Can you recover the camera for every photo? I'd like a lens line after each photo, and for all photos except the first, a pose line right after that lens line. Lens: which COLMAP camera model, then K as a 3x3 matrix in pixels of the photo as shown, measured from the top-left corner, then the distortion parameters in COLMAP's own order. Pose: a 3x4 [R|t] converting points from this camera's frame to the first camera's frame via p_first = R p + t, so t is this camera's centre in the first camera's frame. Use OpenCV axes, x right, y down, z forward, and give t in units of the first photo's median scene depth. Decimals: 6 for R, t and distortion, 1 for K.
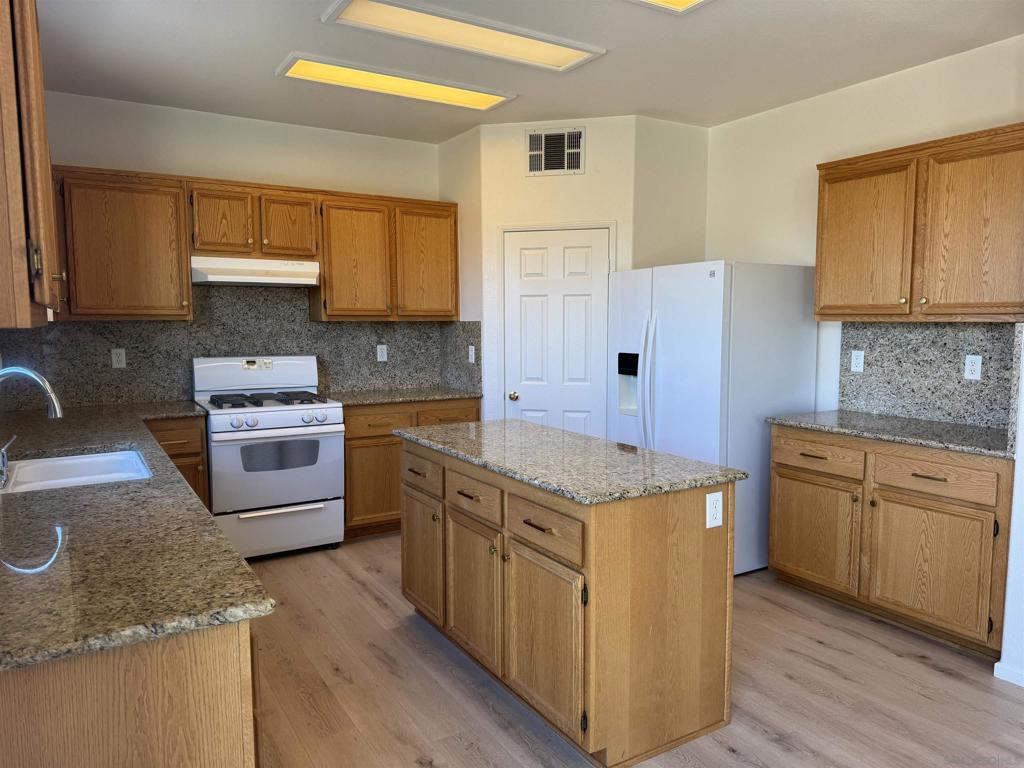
lens RADIAL K [[721.2, 0, 510.1], [0, 721.2, 388.1], [0, 0, 1]] dist [0.069264, -0.000389]
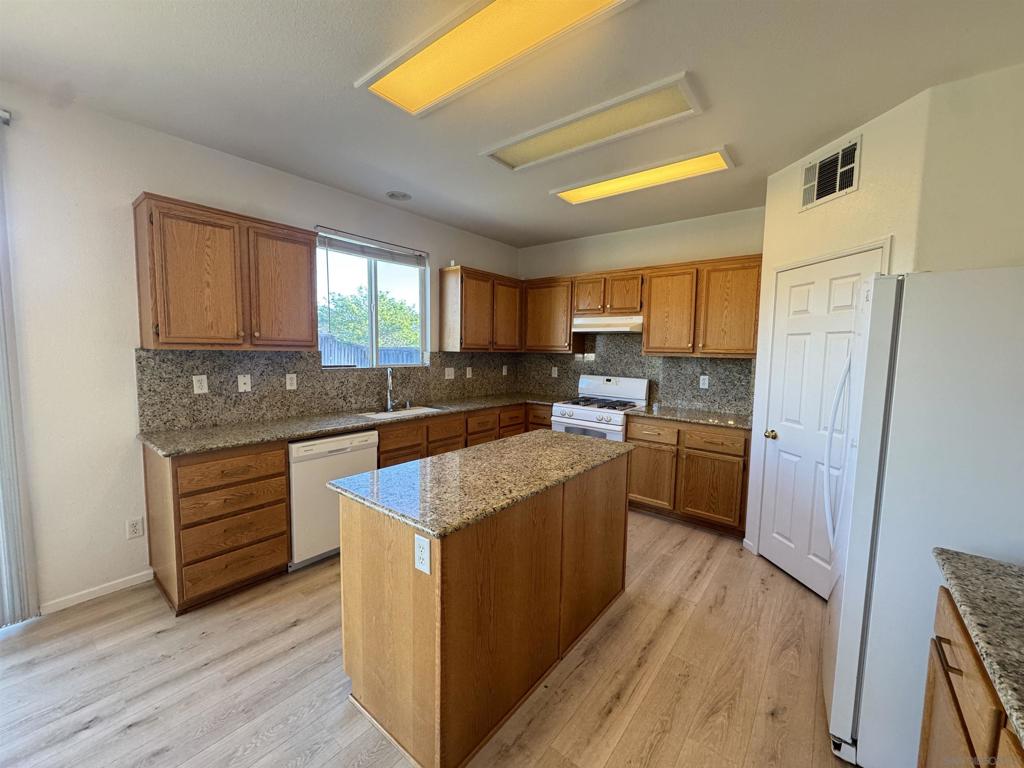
lens RADIAL K [[406.8, 0, 512.6], [0, 406.8, 379.7], [0, 0, 1]] dist [-0.002657, -0.000282]
pose [[0.346789, 0.077531, -0.934733, 0.421401], [-0.111490, 0.992920, 0.040994, -0.049277], [0.931293, 0.089997, 0.352978, 0.475491]]
